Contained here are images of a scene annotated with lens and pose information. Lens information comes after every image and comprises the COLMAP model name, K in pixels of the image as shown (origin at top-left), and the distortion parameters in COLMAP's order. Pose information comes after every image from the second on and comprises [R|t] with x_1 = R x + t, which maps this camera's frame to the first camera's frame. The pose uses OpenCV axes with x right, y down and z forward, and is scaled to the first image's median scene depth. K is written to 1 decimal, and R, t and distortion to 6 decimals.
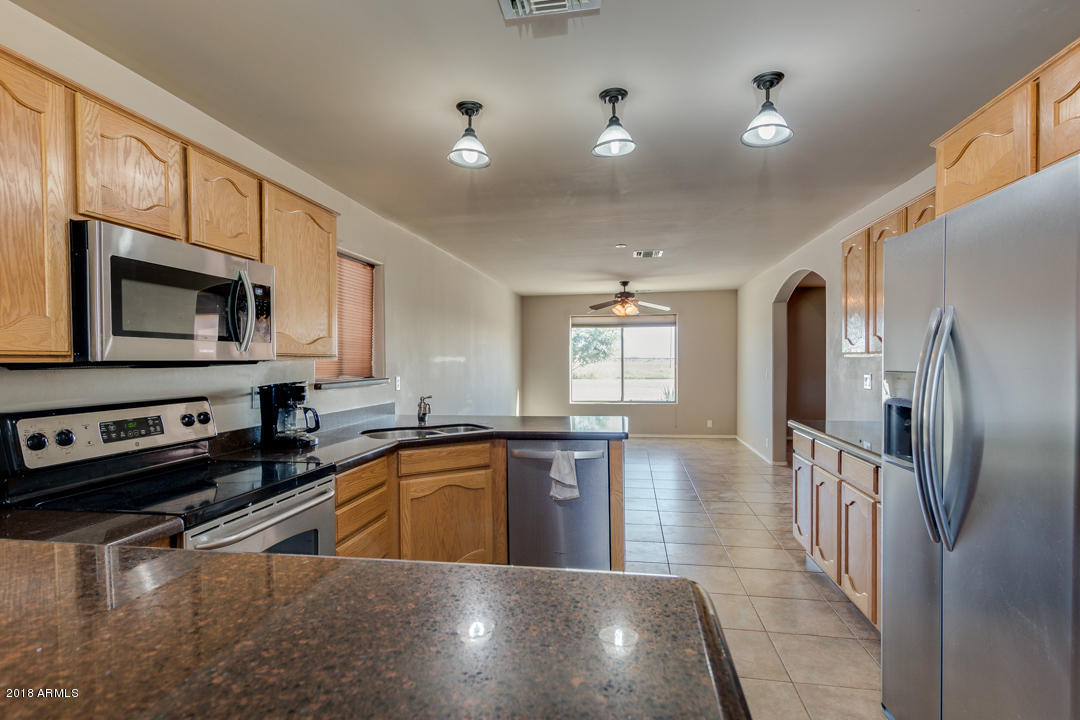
lens RADIAL K [[533.6, 0, 543.3], [0, 533.6, 369.7], [0, 0, 1]] dist [0.015742, -0.001643]
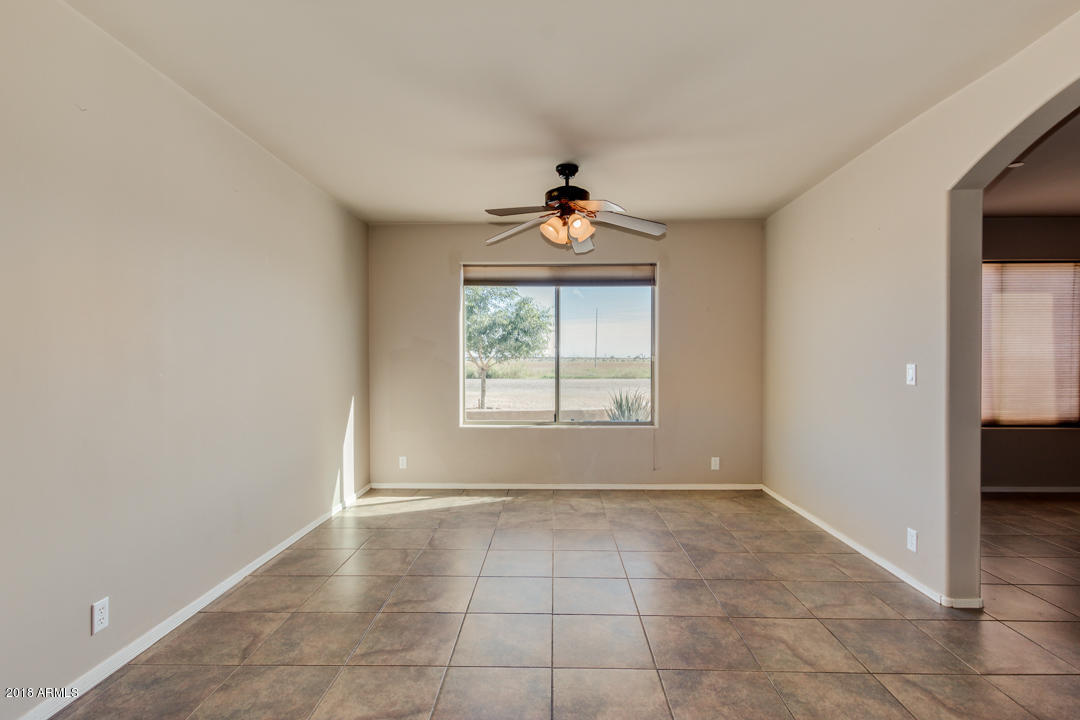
lens RADIAL K [[533.6, 0, 547.6], [0, 533.6, 354.3], [0, 0, 1]] dist [0.015742, -0.001643]
pose [[0.989112, 0.004000, 0.147114, 0.059100], [-0.000248, 0.999674, -0.025514, 0.003179], [-0.147168, 0.025200, 0.988790, 0.470284]]
